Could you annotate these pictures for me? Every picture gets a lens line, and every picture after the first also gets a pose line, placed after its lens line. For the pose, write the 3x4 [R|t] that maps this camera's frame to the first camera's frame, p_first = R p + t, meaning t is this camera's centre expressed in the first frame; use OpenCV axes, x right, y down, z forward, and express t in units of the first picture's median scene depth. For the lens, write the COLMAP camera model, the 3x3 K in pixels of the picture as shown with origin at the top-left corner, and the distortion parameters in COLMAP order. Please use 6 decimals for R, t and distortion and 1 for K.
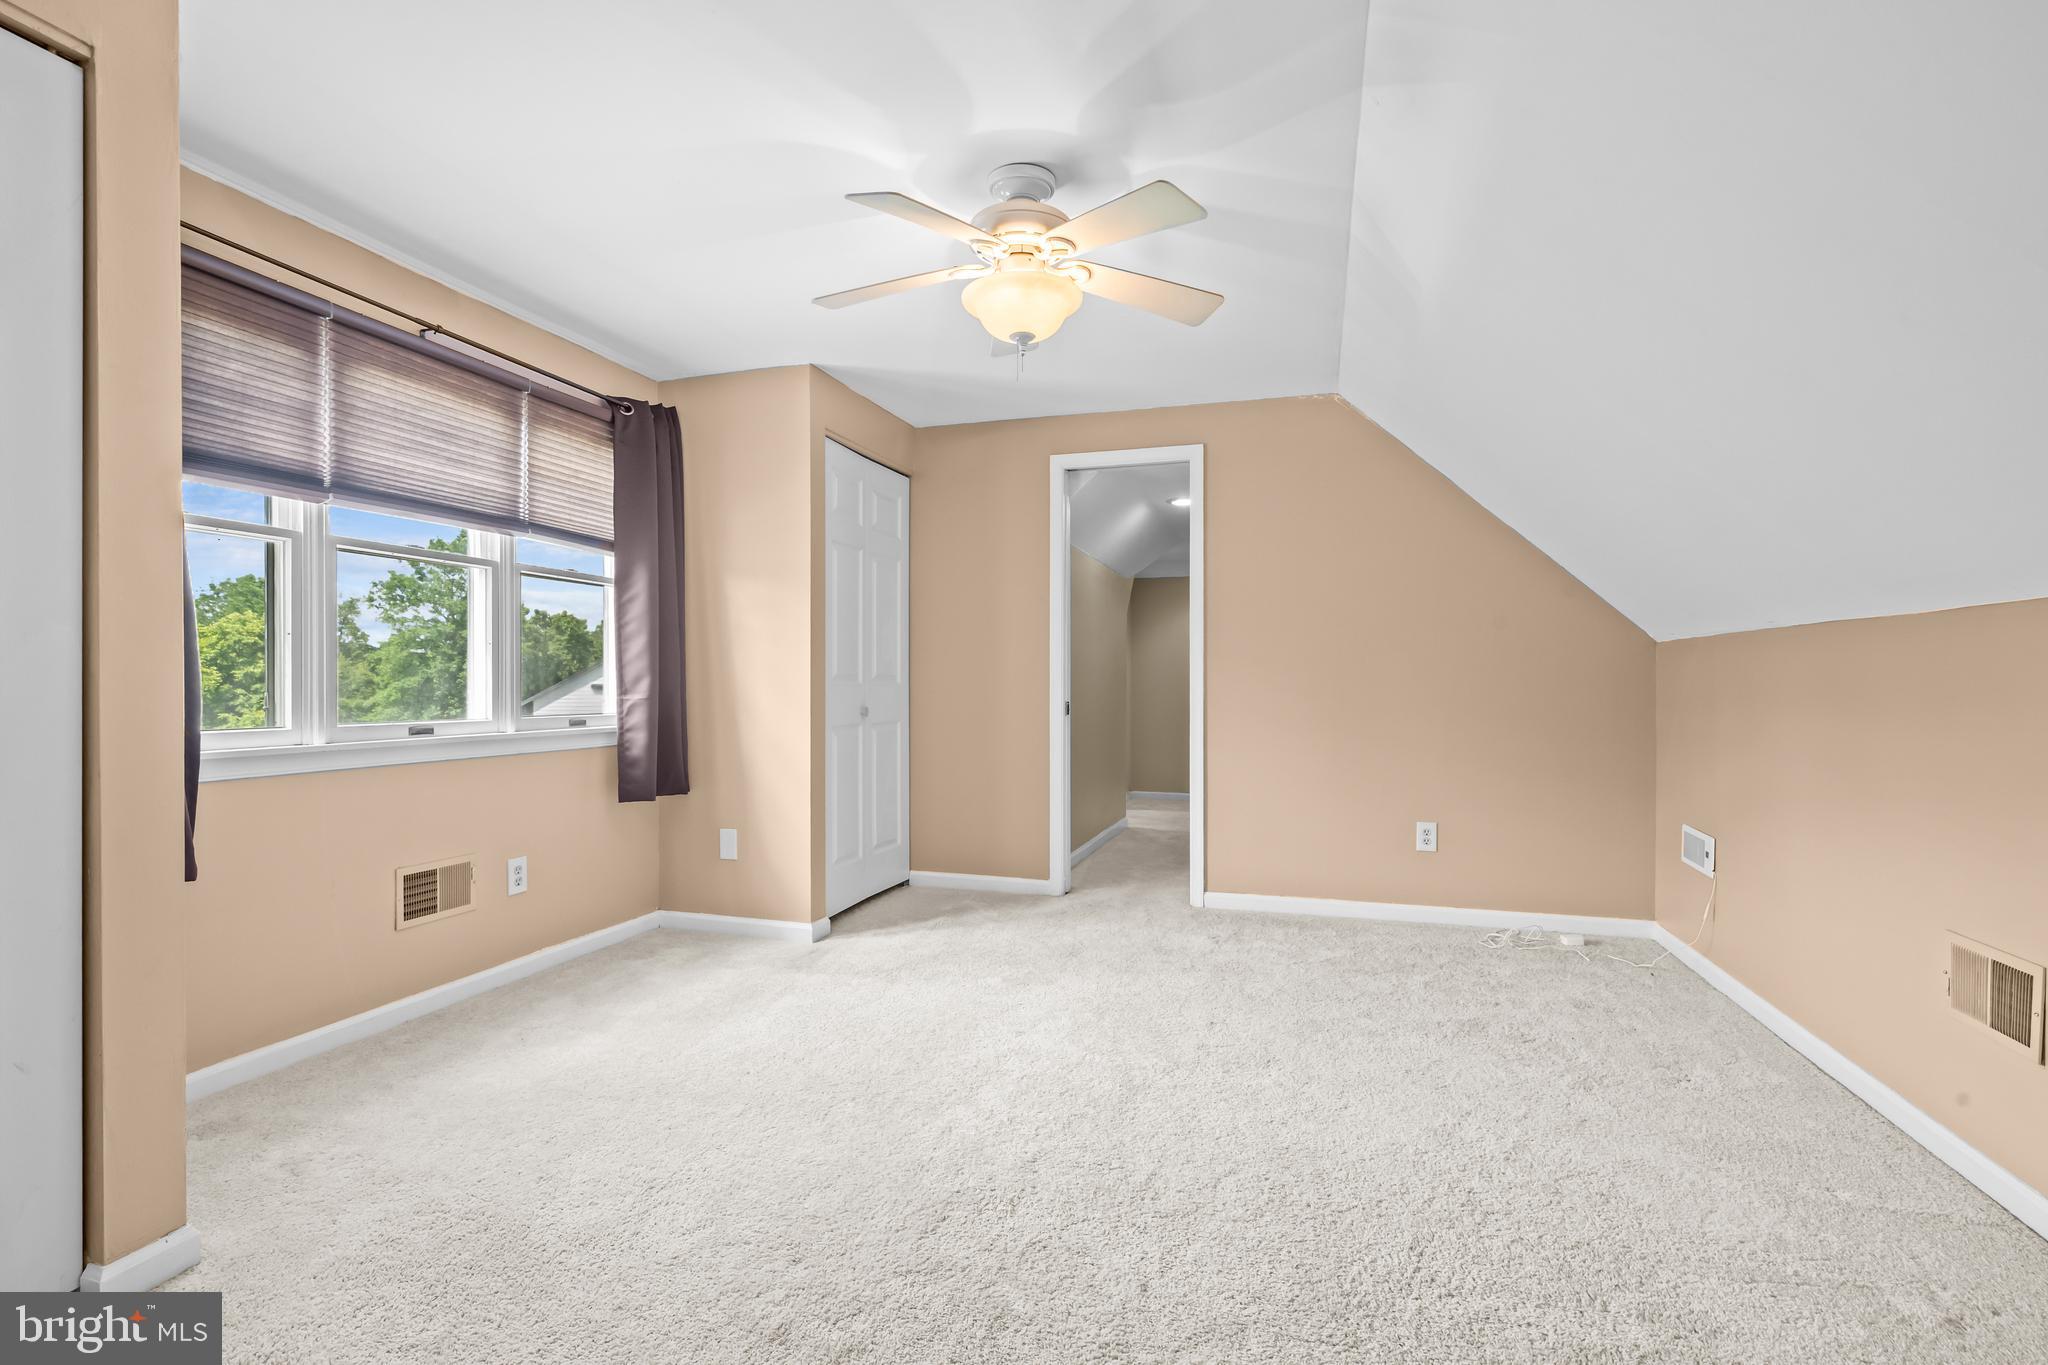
lens RADIAL K [[933.1, 0, 1028.1], [0, 933.1, 689.3], [0, 0, 1]] dist [-0.000597, 0.001325]
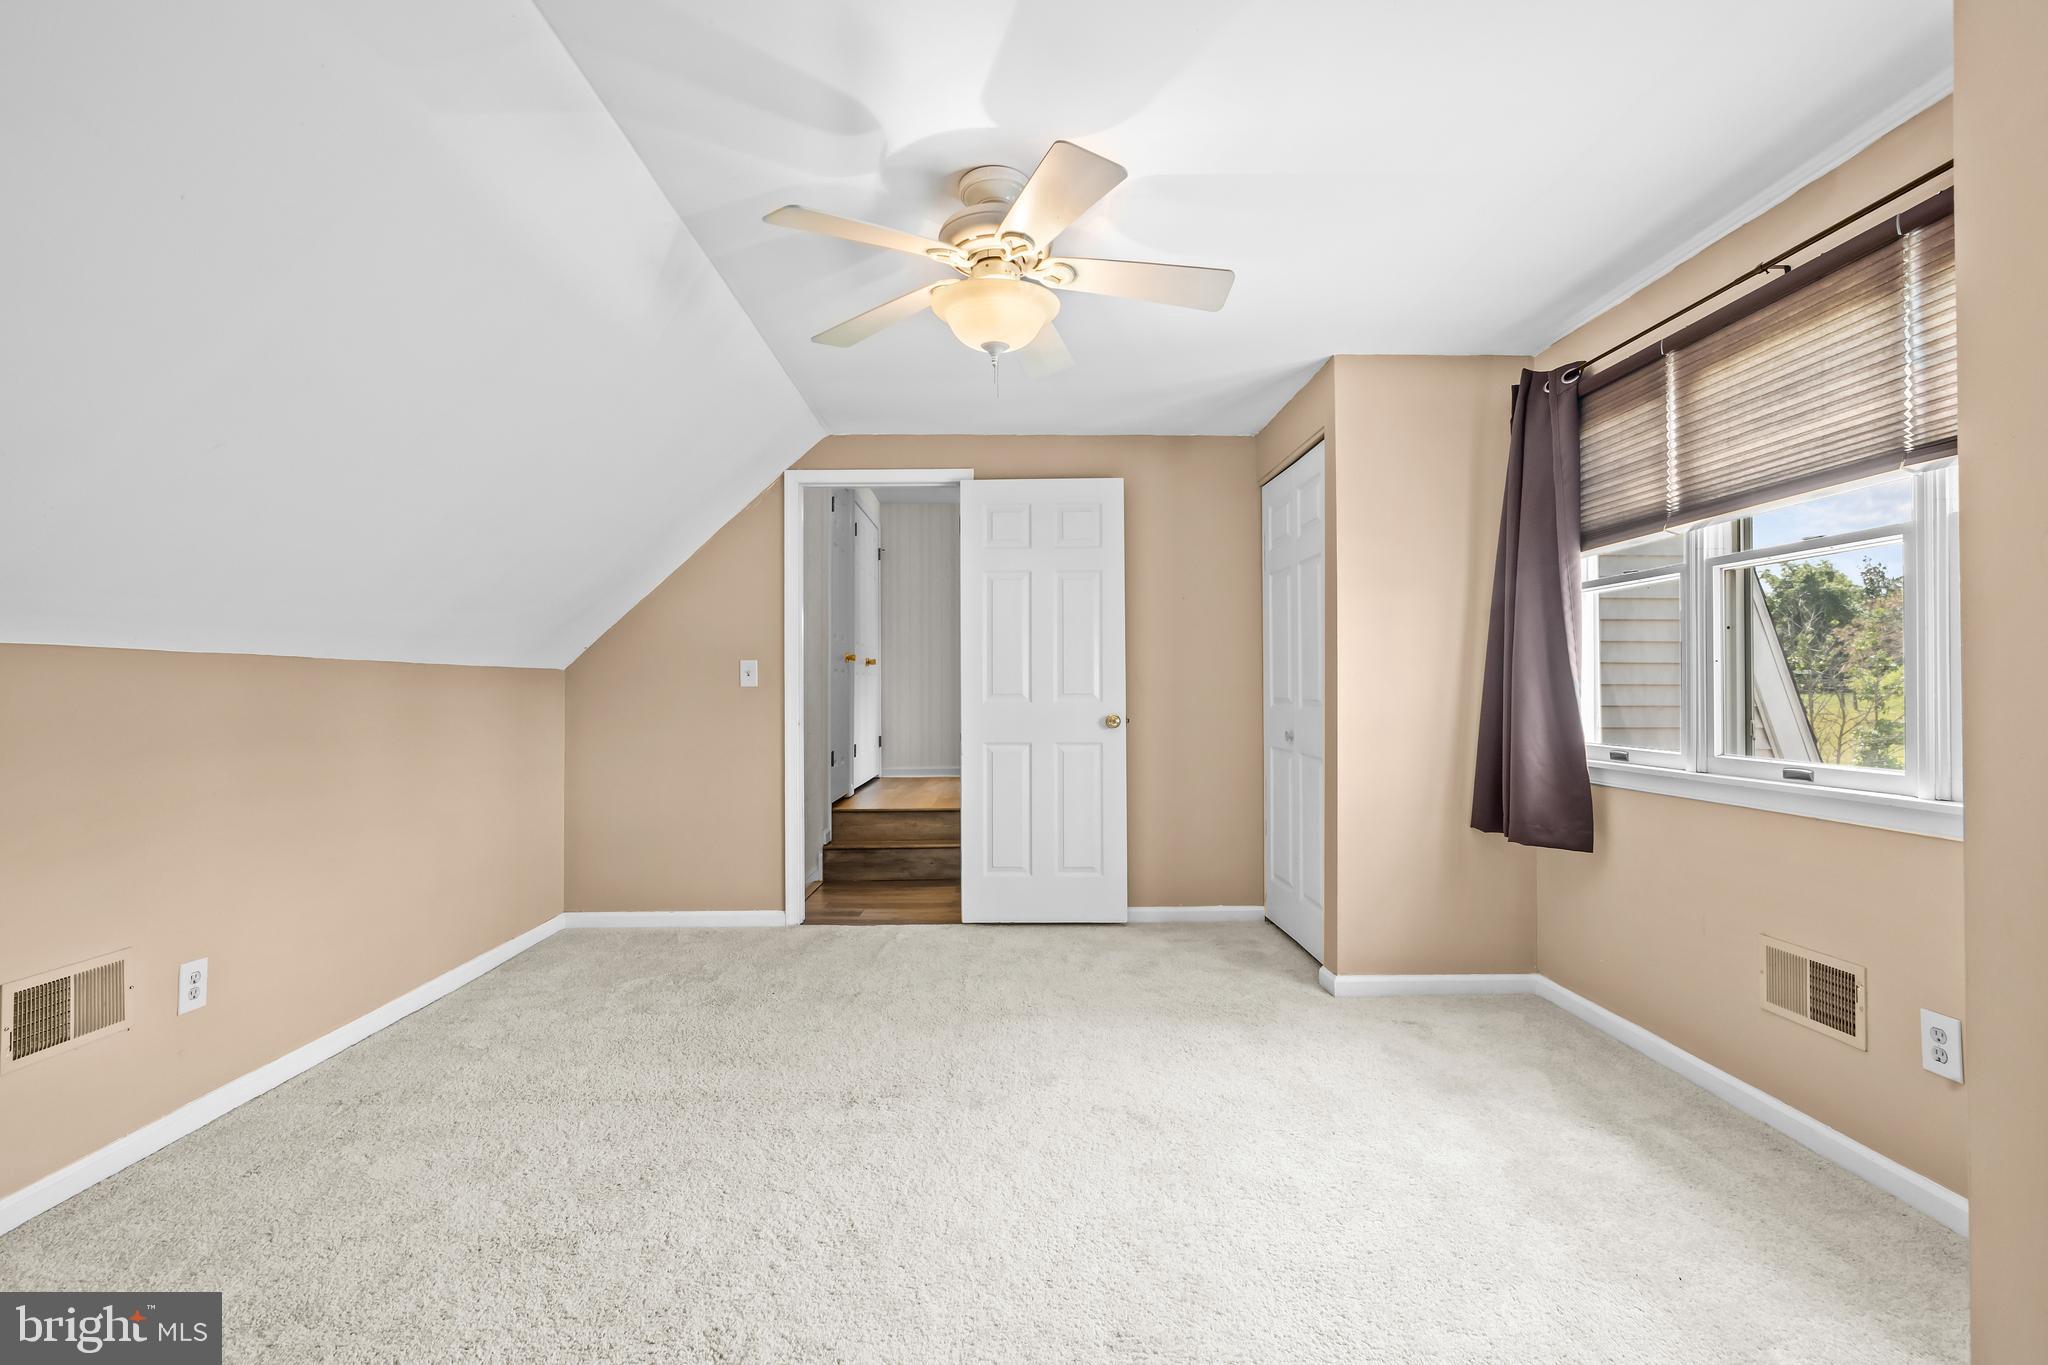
lens RADIAL K [[933.1, 0, 1028.1], [0, 933.1, 689.3], [0, 0, 1]] dist [-0.000597, 0.001325]
pose [[-0.951067, -0.001897, -0.308980, 0.209981], [-0.003779, 0.999978, 0.005492, -0.029940], [0.308962, 0.006391, -0.951053, 1.598249]]
